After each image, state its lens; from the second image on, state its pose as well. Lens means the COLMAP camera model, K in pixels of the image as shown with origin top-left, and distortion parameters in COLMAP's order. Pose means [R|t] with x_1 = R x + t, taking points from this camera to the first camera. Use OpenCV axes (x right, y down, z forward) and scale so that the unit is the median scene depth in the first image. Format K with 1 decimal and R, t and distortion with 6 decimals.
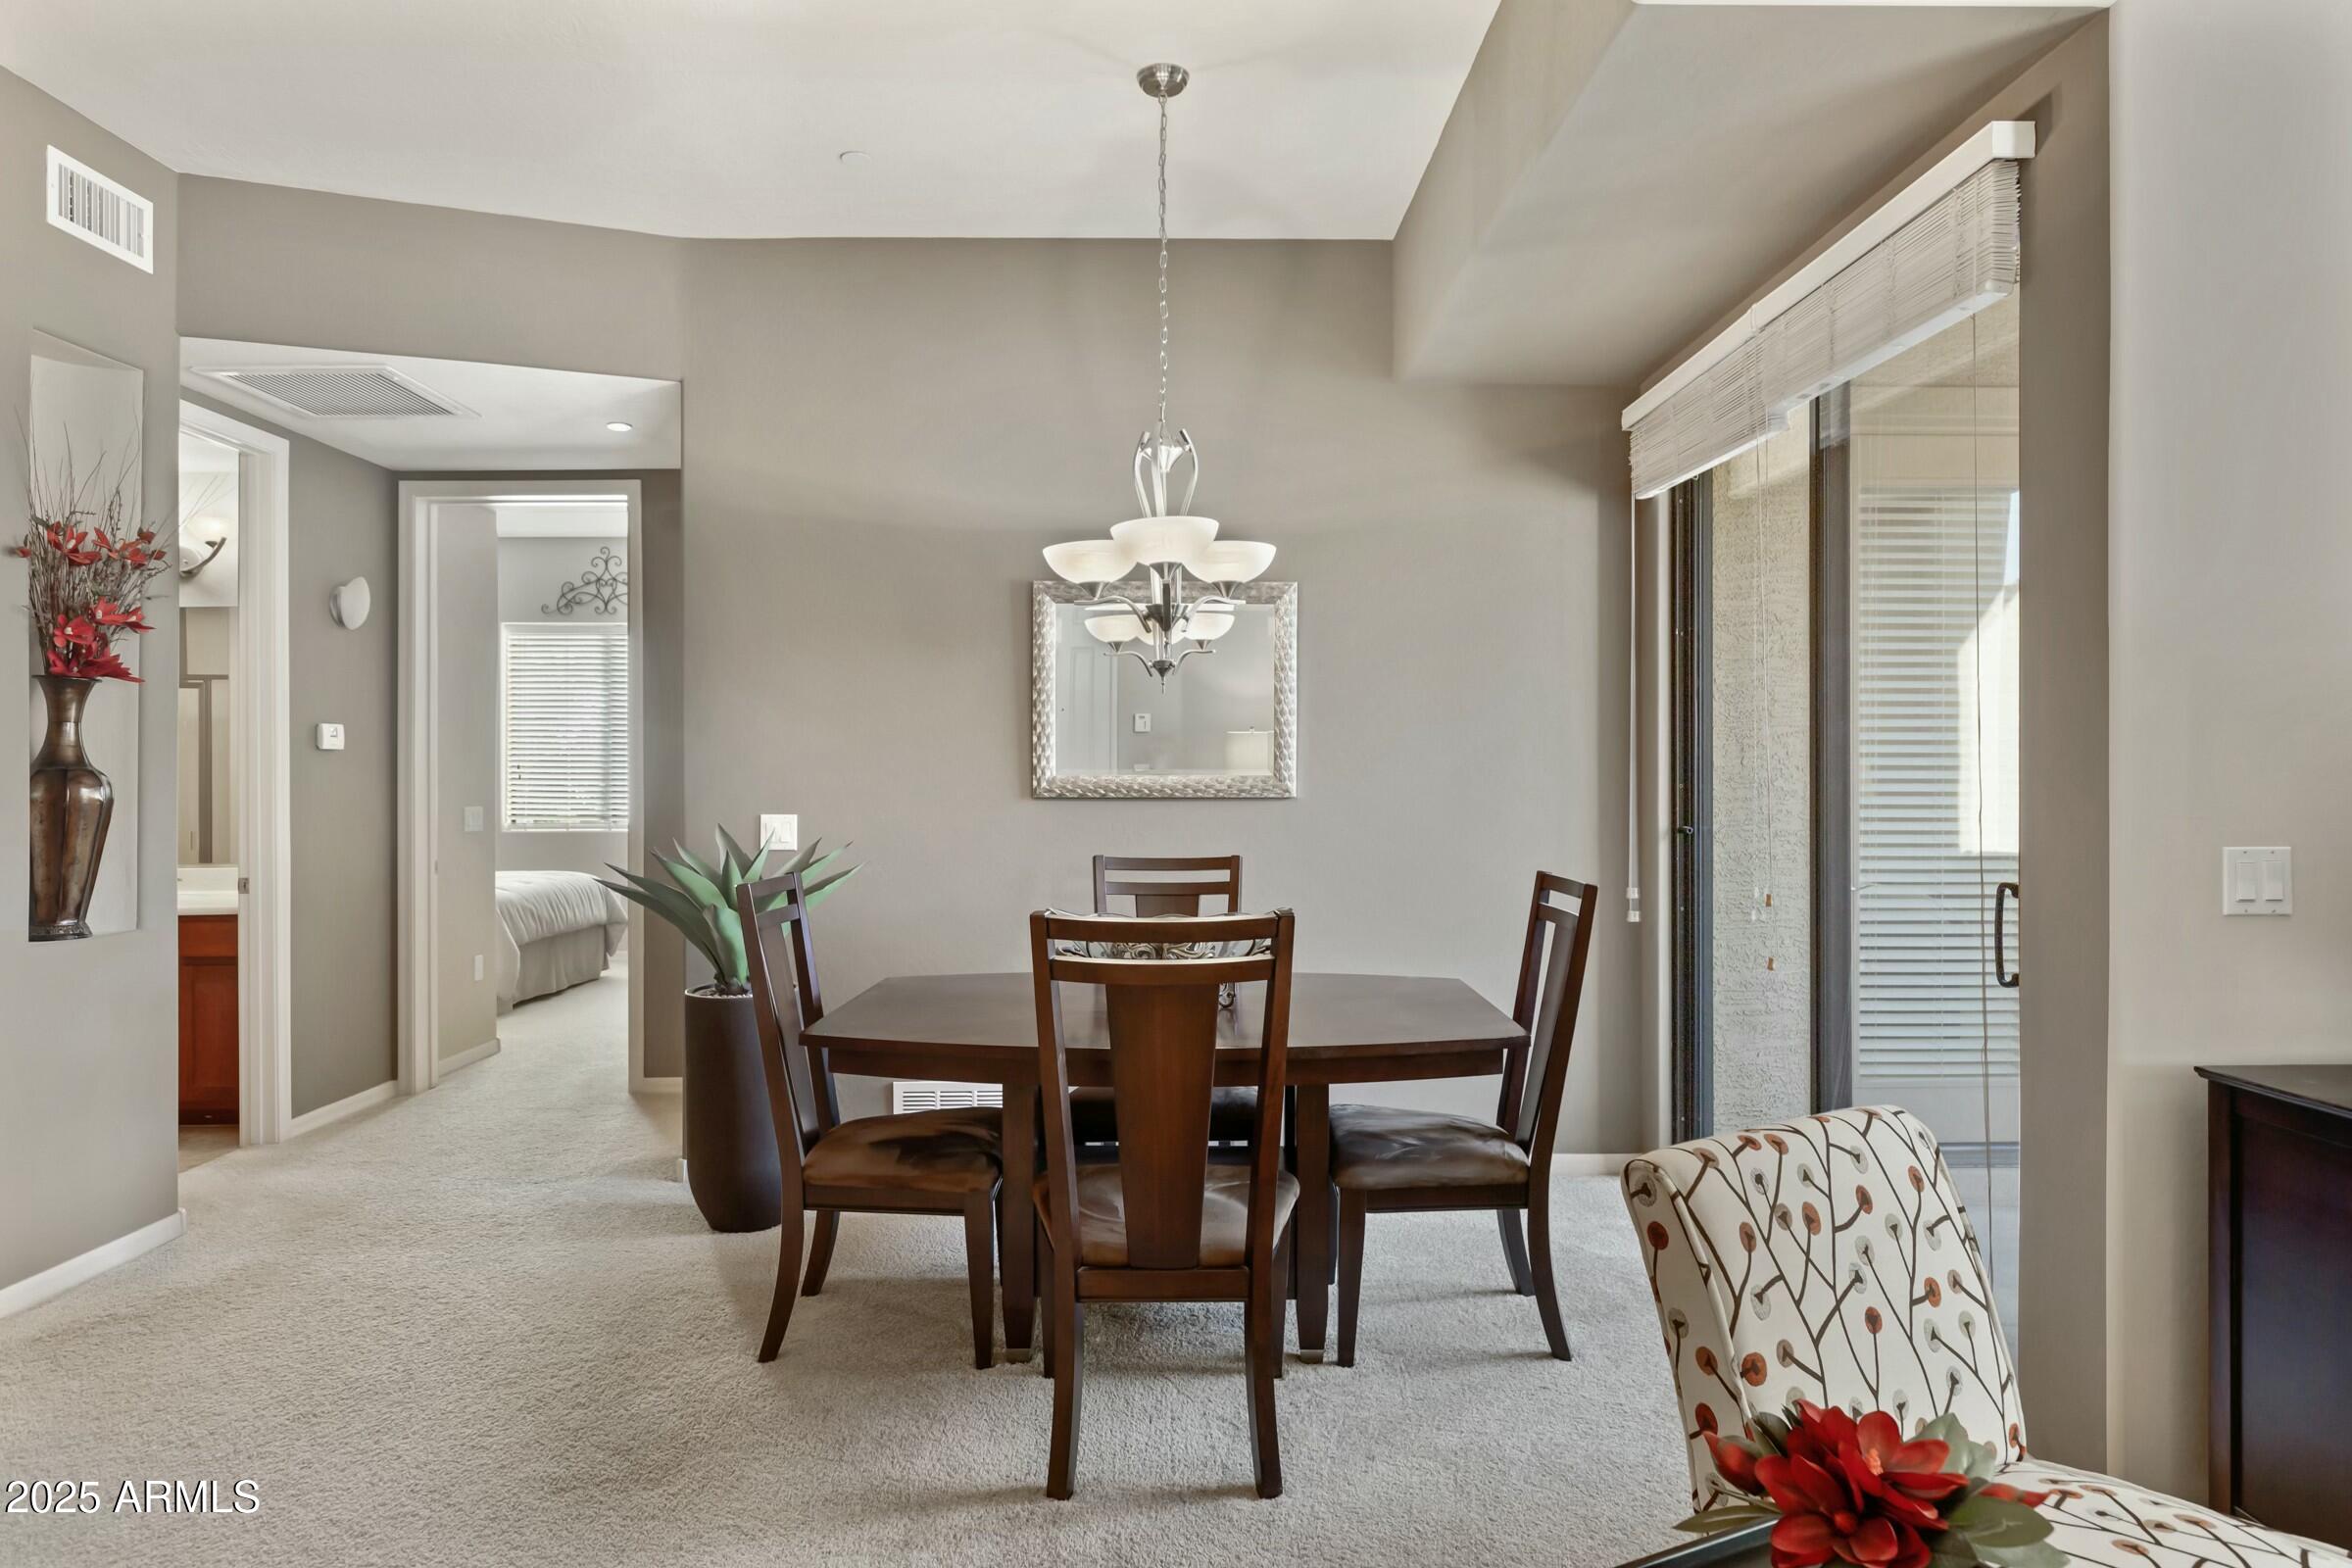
lens RADIAL K [[1369.2, 0, 1168.8], [0, 1369.2, 773.2], [0, 0, 1]] dist [0.009779, -0.006666]
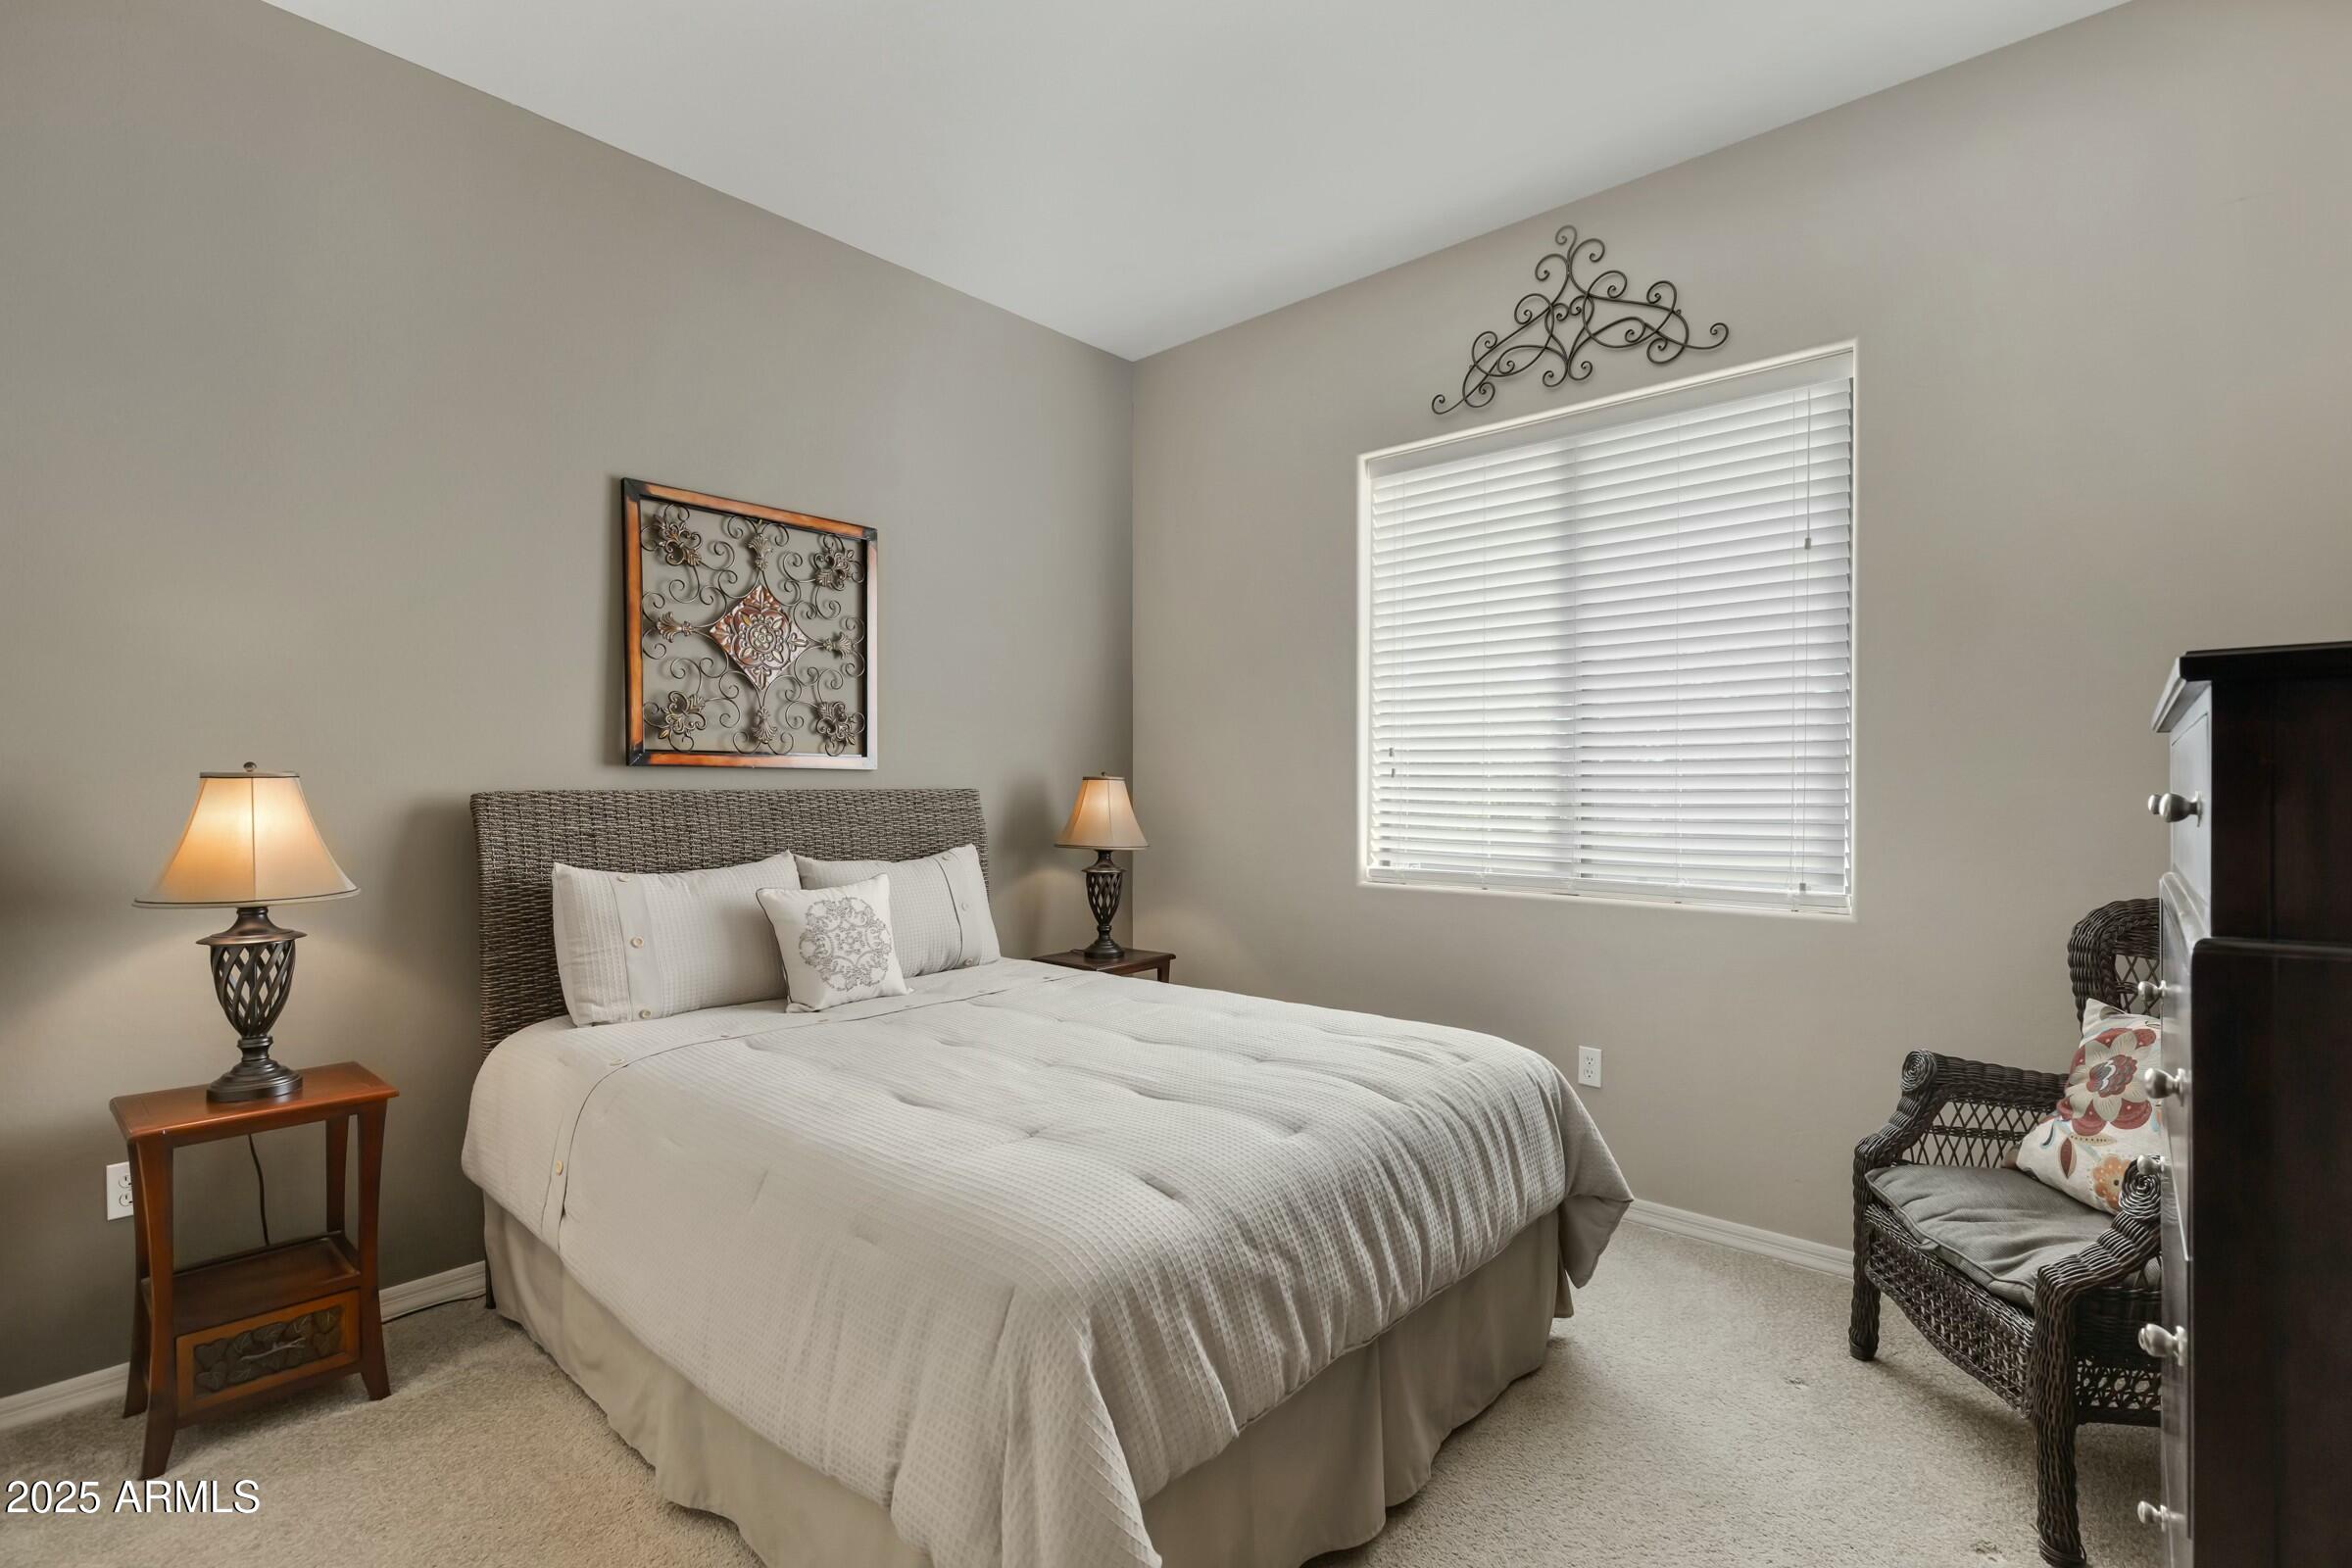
lens RADIAL K [[1083.7, 0, 1188.8], [0, 1083.7, 790.9], [0, 0, 1]] dist [-0.002755, -0.000934]
pose [[0.743477, 0.001903, -0.668759, -0.274642], [-0.000744, 0.999998, 0.002019, 0.008347], [0.668761, -0.001003, 0.743477, 0.675162]]
